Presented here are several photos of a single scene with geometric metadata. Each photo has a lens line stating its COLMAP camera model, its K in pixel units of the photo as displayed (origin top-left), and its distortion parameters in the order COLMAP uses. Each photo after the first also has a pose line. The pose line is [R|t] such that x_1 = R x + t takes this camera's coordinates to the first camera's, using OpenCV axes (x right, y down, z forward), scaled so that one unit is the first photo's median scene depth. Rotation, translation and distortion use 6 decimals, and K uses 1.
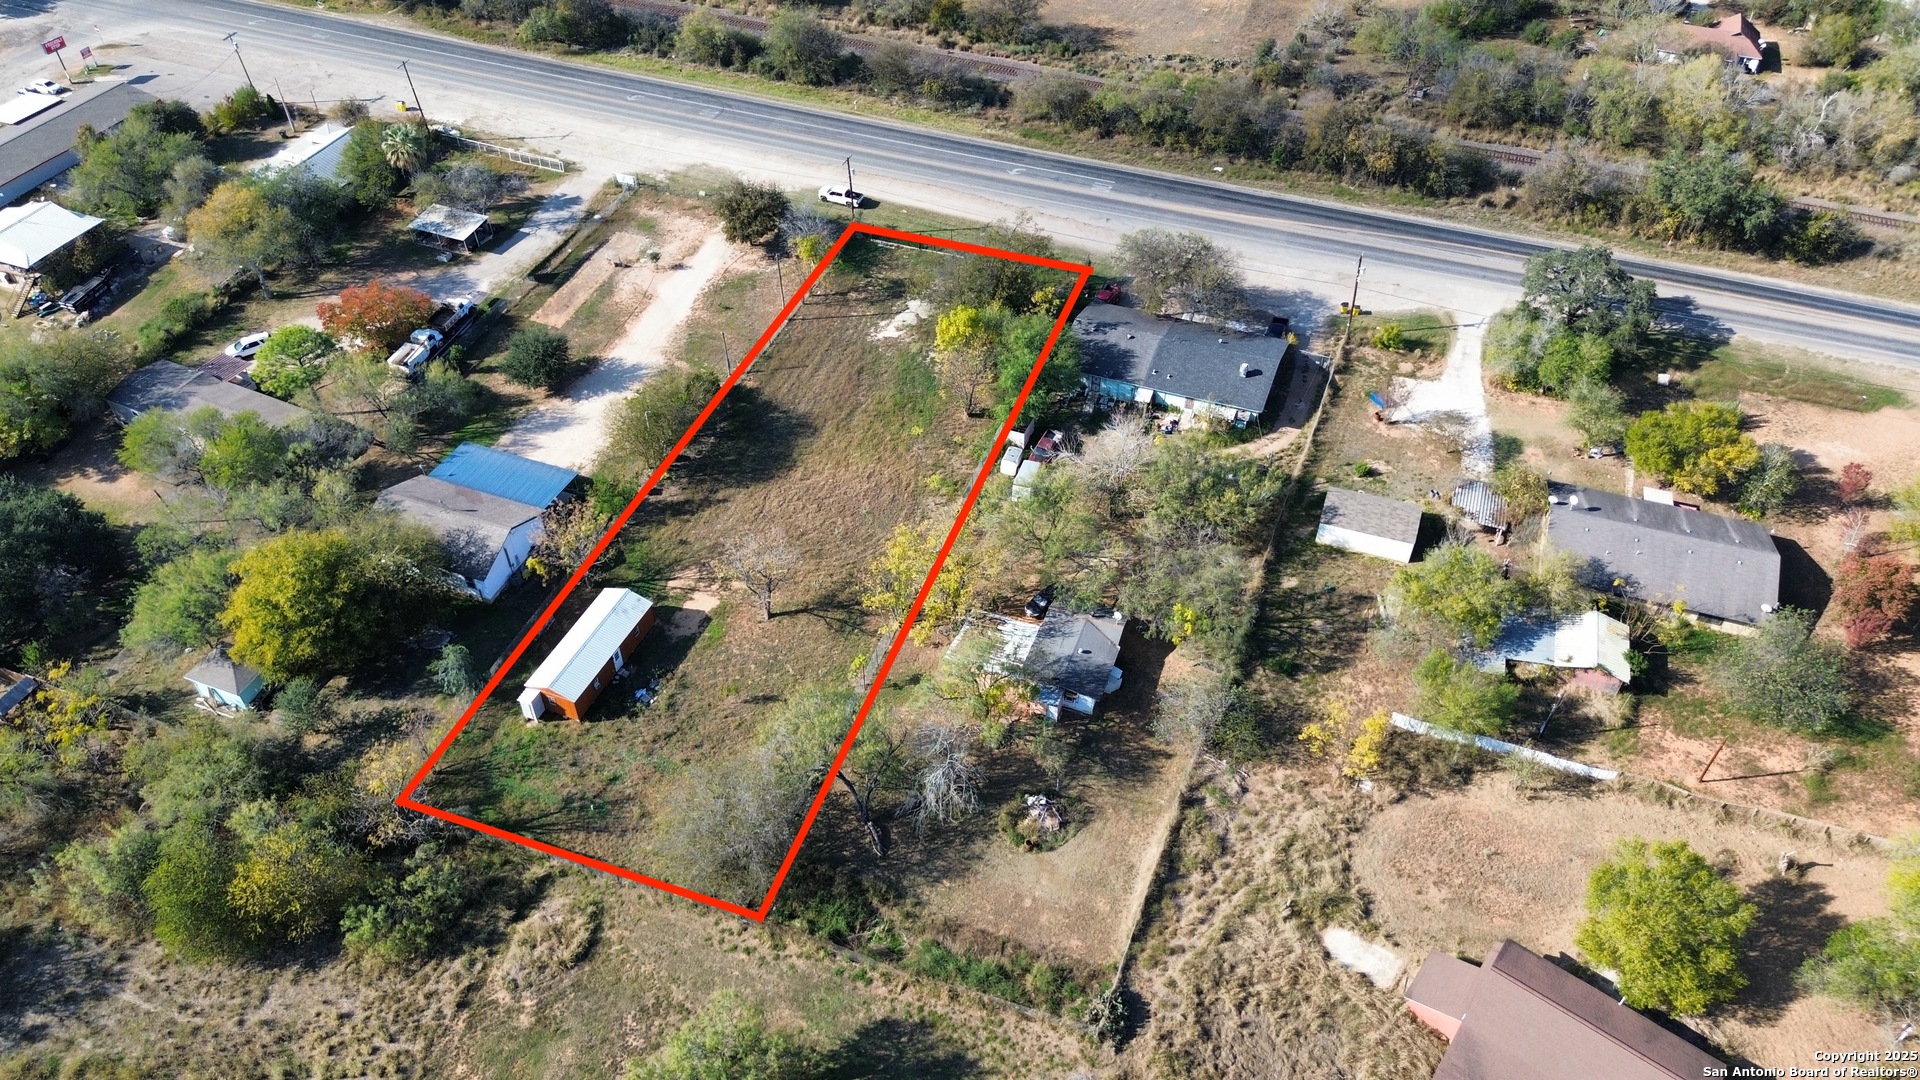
lens RADIAL K [[1359.6, 0, 961.3], [0, 1359.6, 546.6], [0, 0, 1]] dist [0.054835, -0.049767]
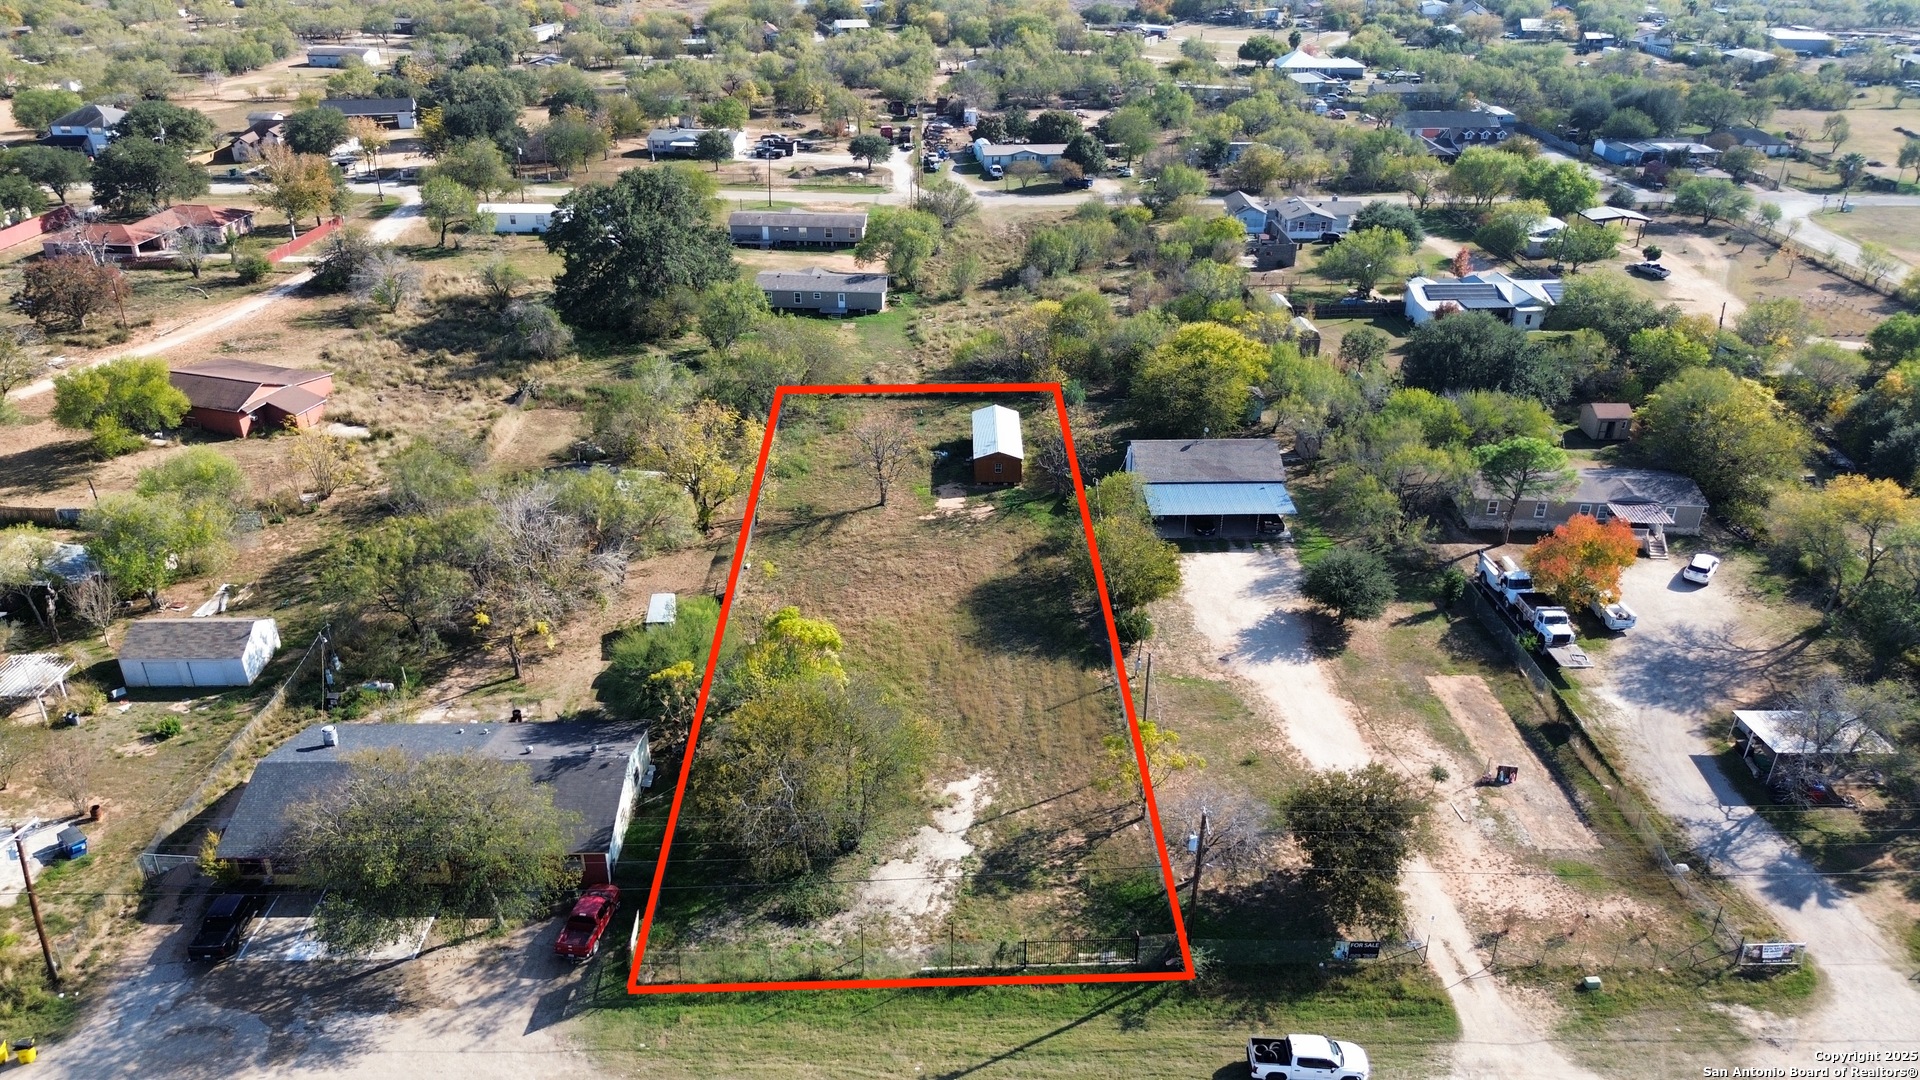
lens RADIAL K [[1359.6, 0, 961.3], [0, 1359.6, 546.6], [0, 0, 1]] dist [0.054835, -0.049767]
pose [[-0.927408, 0.158610, -0.338760, 0.135882], [-0.270989, 0.339375, 0.900772, -0.753224], [0.257838, 0.927183, -0.271757, 1.117867]]
